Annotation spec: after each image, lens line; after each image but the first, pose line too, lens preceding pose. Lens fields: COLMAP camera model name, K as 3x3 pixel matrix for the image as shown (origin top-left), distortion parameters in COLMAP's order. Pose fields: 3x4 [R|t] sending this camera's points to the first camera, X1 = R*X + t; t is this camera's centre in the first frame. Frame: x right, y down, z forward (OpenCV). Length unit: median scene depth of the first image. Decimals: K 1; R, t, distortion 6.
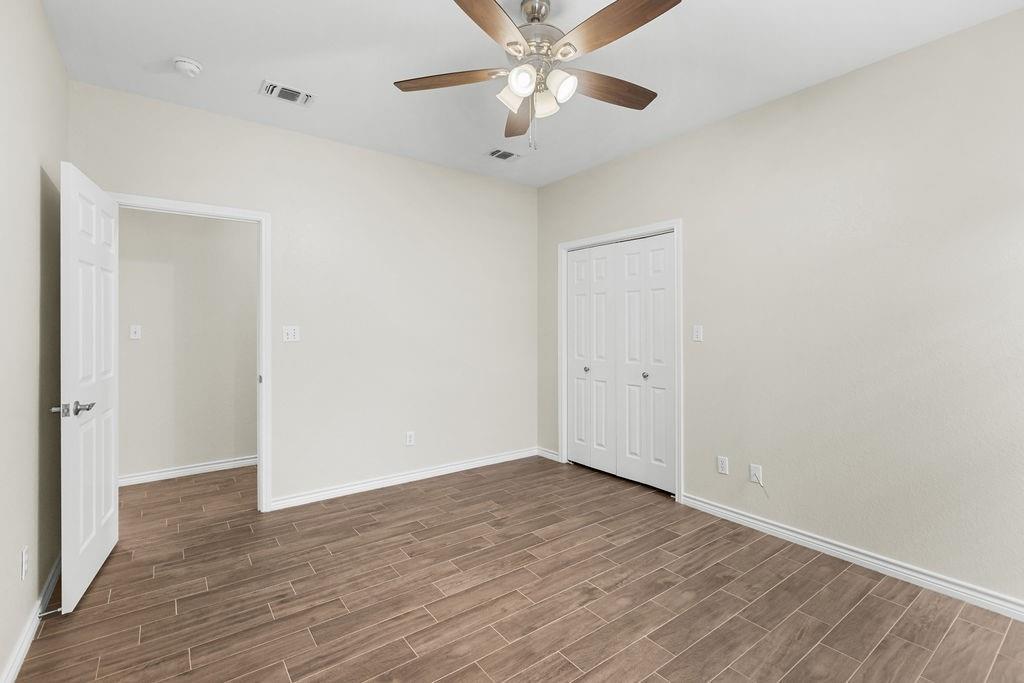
lens RADIAL K [[460.7, 0, 509.6], [0, 460.7, 326.5], [0, 0, 1]] dist [-0.001443, -0.001422]
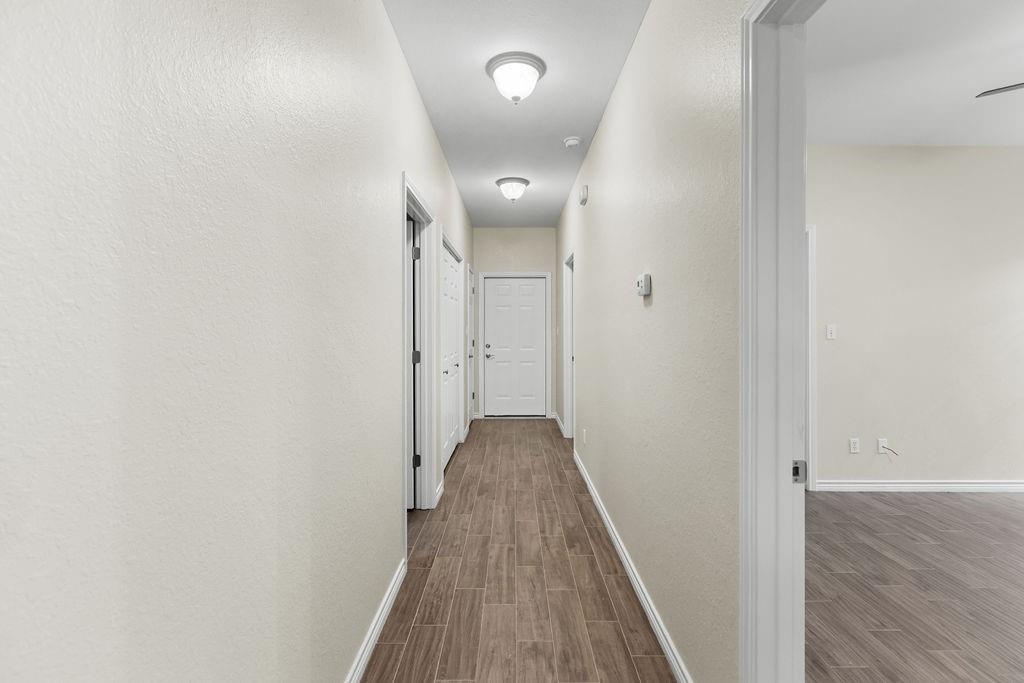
lens RADIAL K [[460.7, 0, 514.5], [0, 460.7, 326.3], [0, 0, 1]] dist [-0.001443, -0.001422]
pose [[0.604833, 0.003421, 0.796345, -0.984555], [0.000378, 0.999989, -0.004583, 0.006939], [-0.796352, 0.003073, 0.604825, 0.991909]]
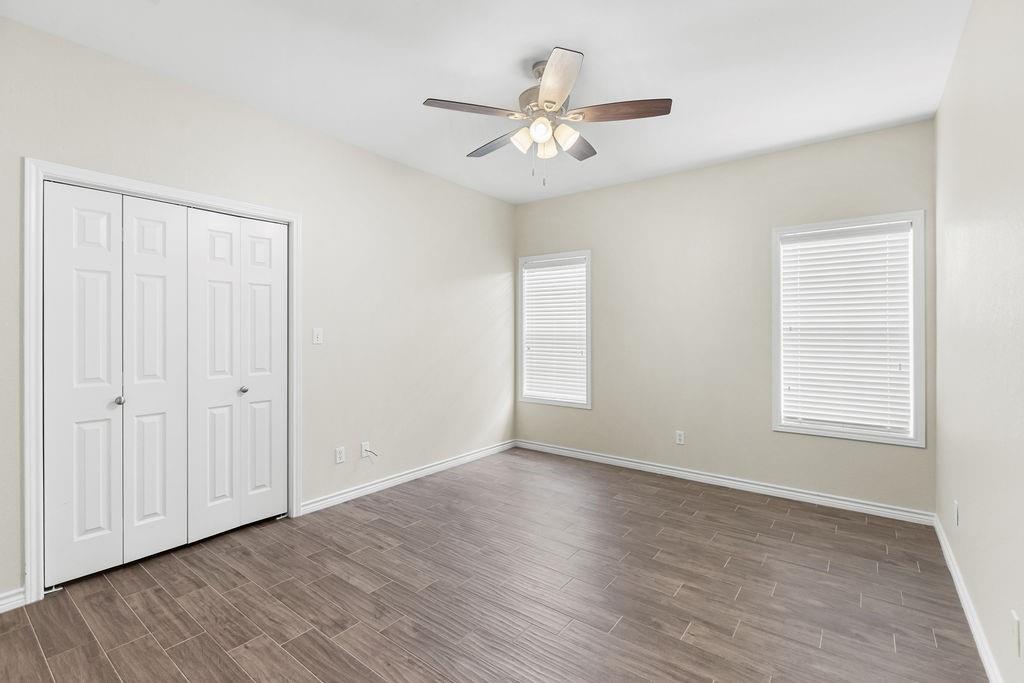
lens RADIAL K [[460.7, 0, 513.5], [0, 460.7, 332.1], [0, 0, 1]] dist [-0.001443, -0.001422]
pose [[-0.272646, -0.003034, 0.962110, -0.710275], [-0.003691, 0.999991, 0.002107, 0.004928], [-0.962107, -0.002977, -0.272655, 0.912854]]
